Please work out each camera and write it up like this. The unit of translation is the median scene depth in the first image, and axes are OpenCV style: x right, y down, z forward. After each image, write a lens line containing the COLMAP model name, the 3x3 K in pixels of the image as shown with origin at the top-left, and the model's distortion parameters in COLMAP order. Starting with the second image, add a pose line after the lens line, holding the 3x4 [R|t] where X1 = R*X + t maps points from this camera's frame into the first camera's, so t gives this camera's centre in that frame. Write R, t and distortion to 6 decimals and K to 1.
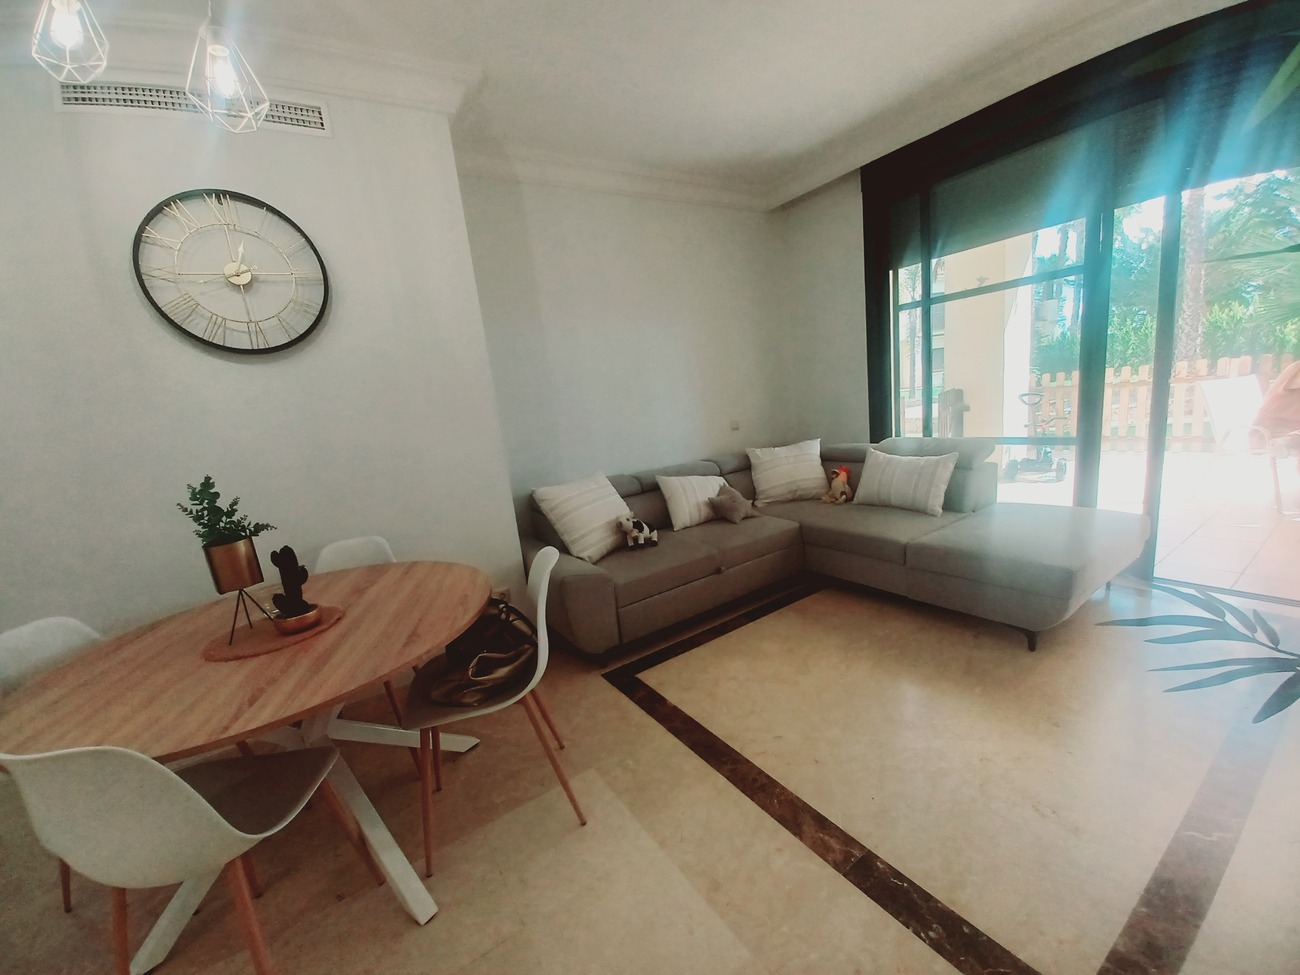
lens RADIAL K [[513.7, 0, 649.6], [0, 513.7, 501.5], [0, 0, 1]] dist [-0.002916, -0.000562]
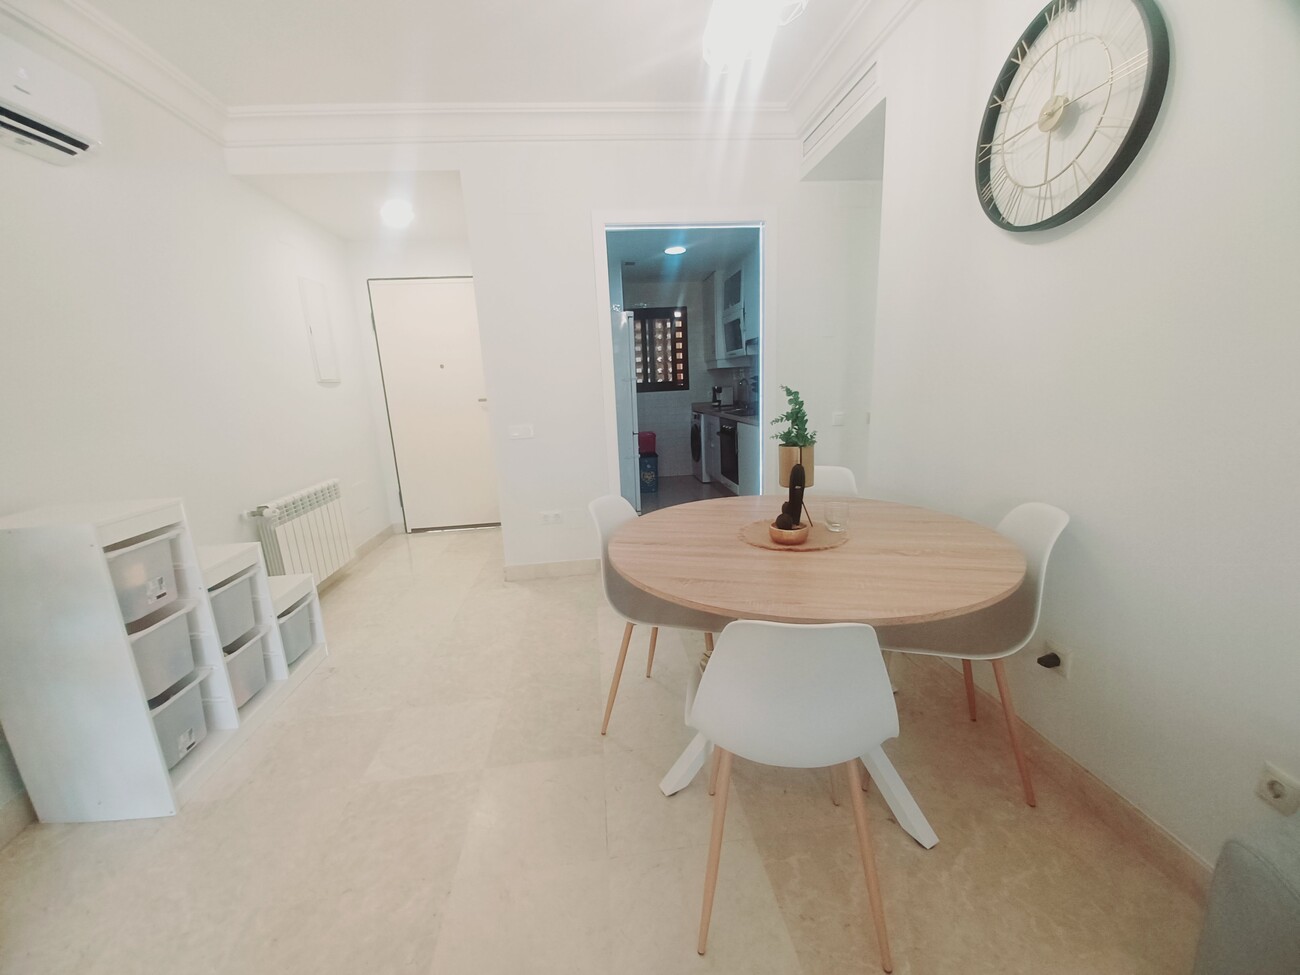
lens RADIAL K [[513.7, 0, 649.6], [0, 513.7, 501.5], [0, 0, 1]] dist [-0.002916, -0.000562]
pose [[-0.433080, 0.332398, -0.837826, 0.251439], [-0.087423, 0.909646, 0.406081, -0.191412], [0.897106, 0.249111, -0.364890, 0.908499]]
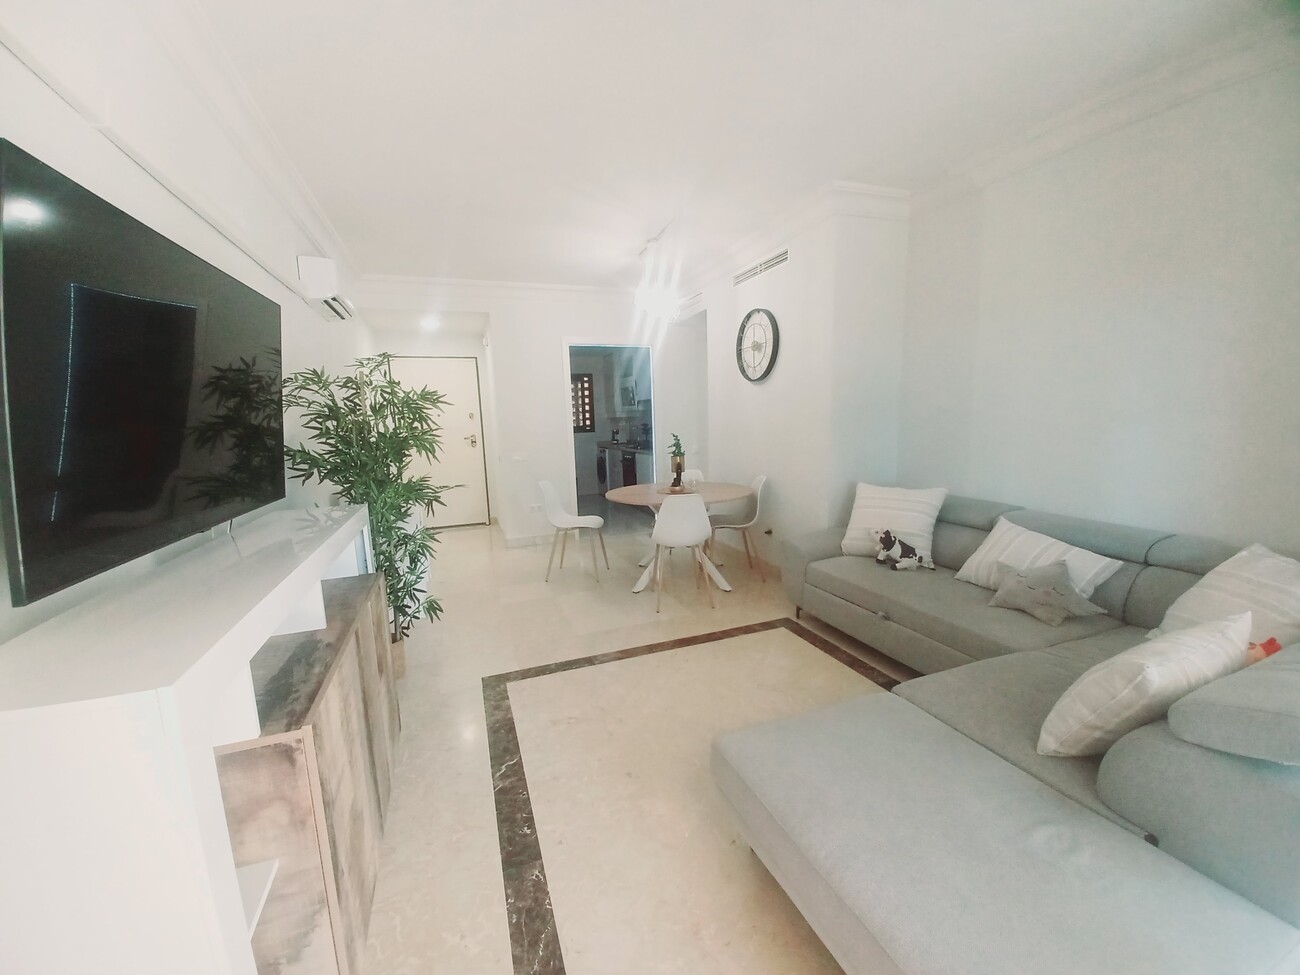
lens RADIAL K [[513.7, 0, 649.6], [0, 513.7, 501.5], [0, 0, 1]] dist [-0.002916, -0.000562]
pose [[-0.205525, 0.275896, -0.938957, 1.596189], [-0.142900, 0.940696, 0.307686, -0.437117], [0.968163, 0.197415, -0.153911, 1.058672]]
